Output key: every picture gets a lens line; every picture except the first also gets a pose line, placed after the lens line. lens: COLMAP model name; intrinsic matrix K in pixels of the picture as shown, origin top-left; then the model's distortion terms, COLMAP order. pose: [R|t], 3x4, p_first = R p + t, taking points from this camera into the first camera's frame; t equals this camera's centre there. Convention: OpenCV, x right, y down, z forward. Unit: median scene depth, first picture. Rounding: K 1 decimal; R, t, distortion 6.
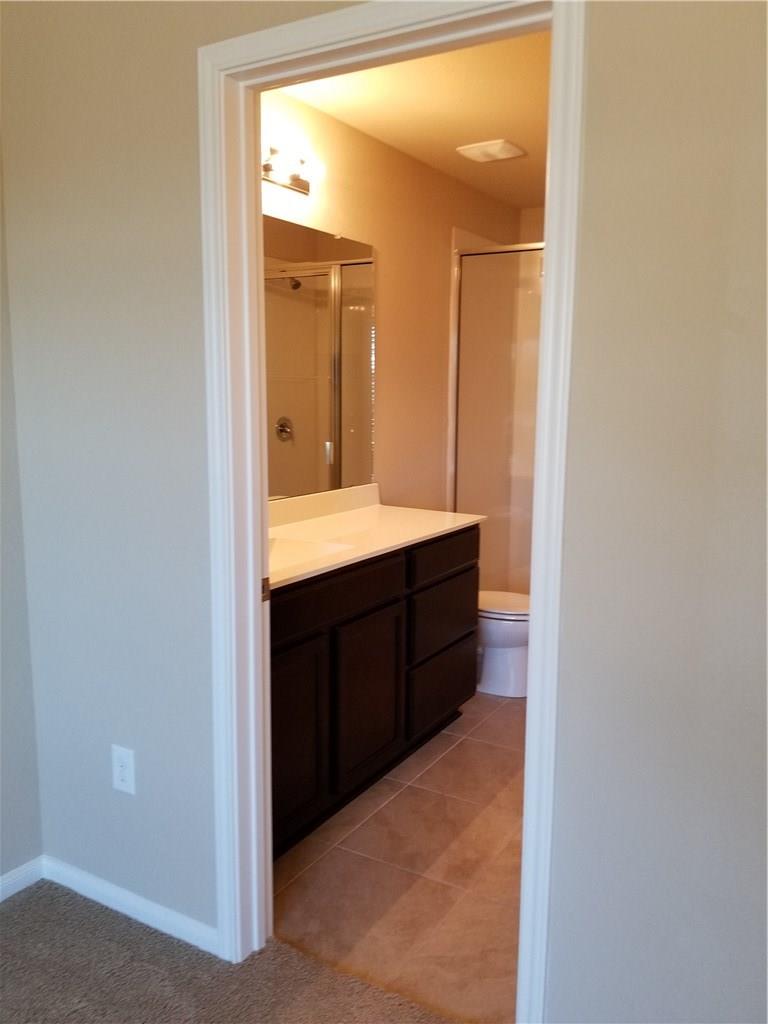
lens RADIAL K [[802.3, 0, 392.8], [0, 802.3, 506.9], [0, 0, 1]] dist [0.070887, -0.118897]
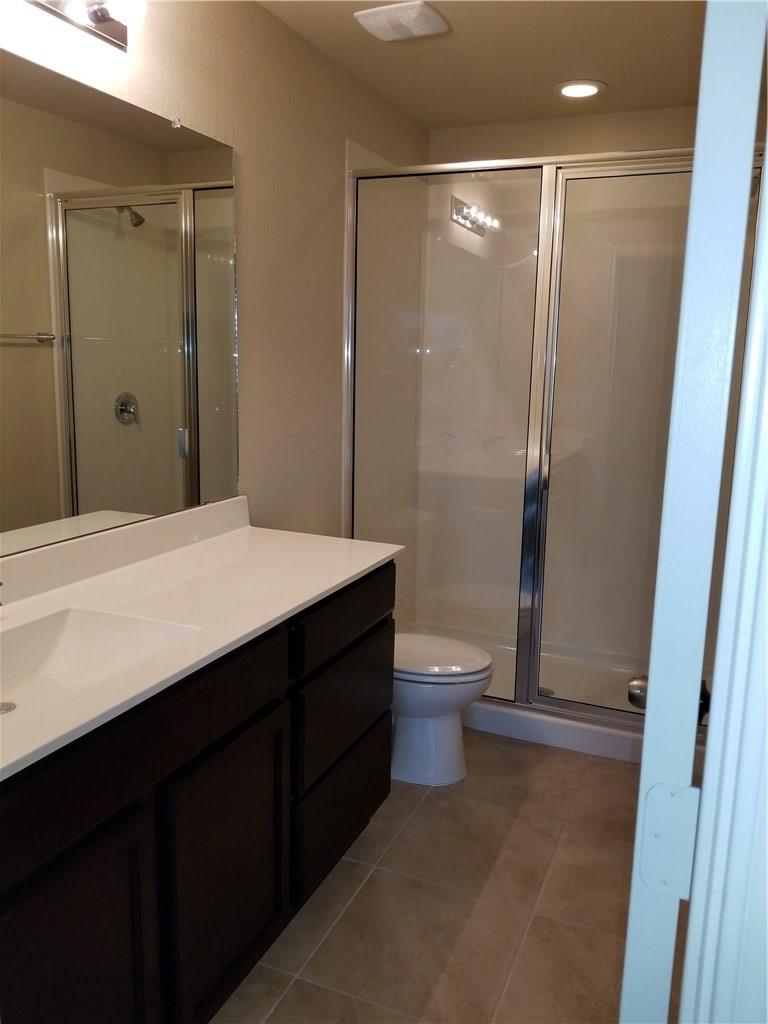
lens RADIAL K [[802.3, 0, 372.9], [0, 802.3, 510.8], [0, 0, 1]] dist [0.070887, -0.118897]
pose [[0.991919, -0.011064, 0.126391, 0.002139], [0.005545, 0.999019, 0.043933, -0.046768], [-0.126754, -0.042877, 0.991007, 0.288992]]
